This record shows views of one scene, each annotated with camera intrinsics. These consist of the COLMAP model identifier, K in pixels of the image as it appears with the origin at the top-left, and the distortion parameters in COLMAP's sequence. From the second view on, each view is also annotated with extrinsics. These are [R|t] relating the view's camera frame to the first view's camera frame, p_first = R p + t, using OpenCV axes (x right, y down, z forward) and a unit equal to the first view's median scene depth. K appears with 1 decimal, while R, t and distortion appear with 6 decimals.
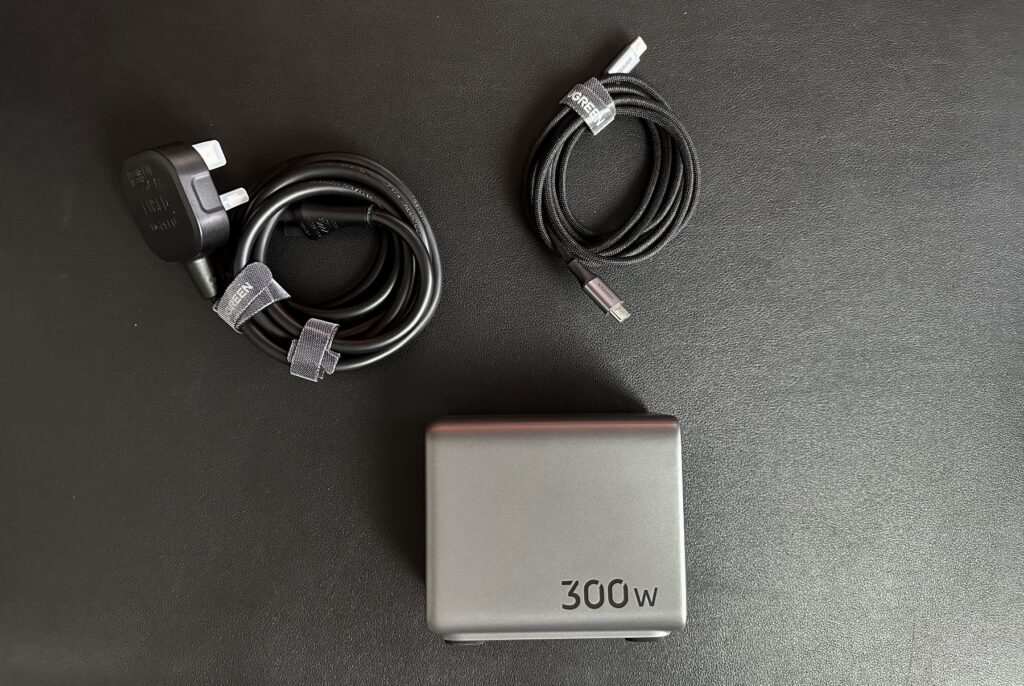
lens RADIAL K [[710.6, 0, 511.5], [0, 710.6, 342.0], [0, 0, 1]] dist [0.004280, -0.003204]
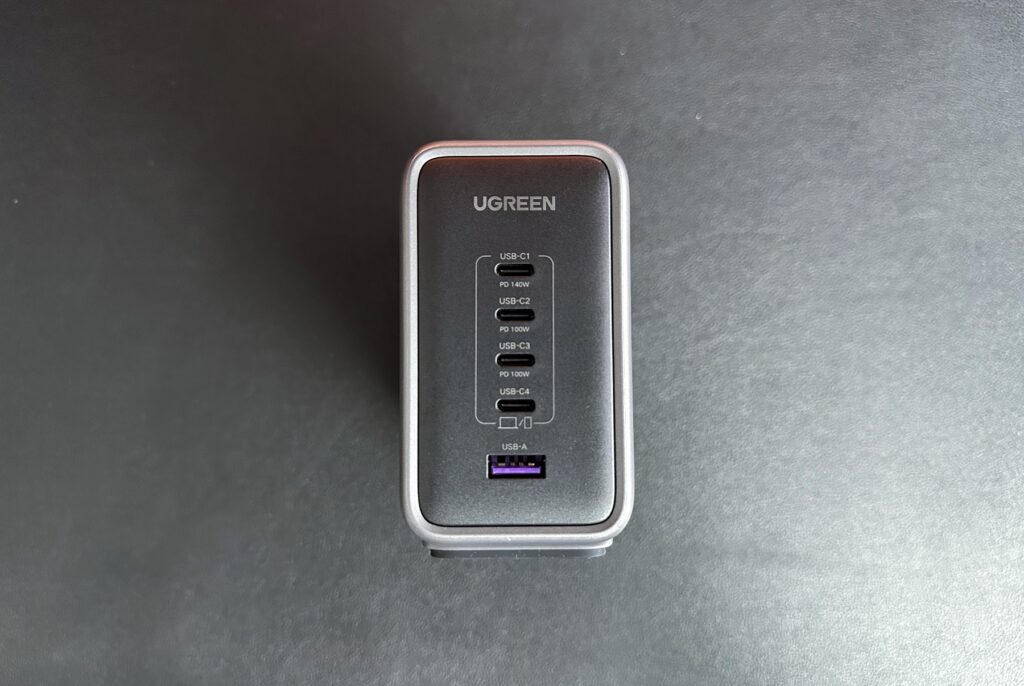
lens RADIAL K [[710.6, 0, 511.6], [0, 710.6, 341.8], [0, 0, 1]] dist [0.004280, -0.003204]
pose [[0.999945, 0.009997, 0.003148, 0.001330], [-0.010323, 0.991300, 0.131220, 0.024341], [-0.001809, -0.131245, 0.991348, 0.261619]]
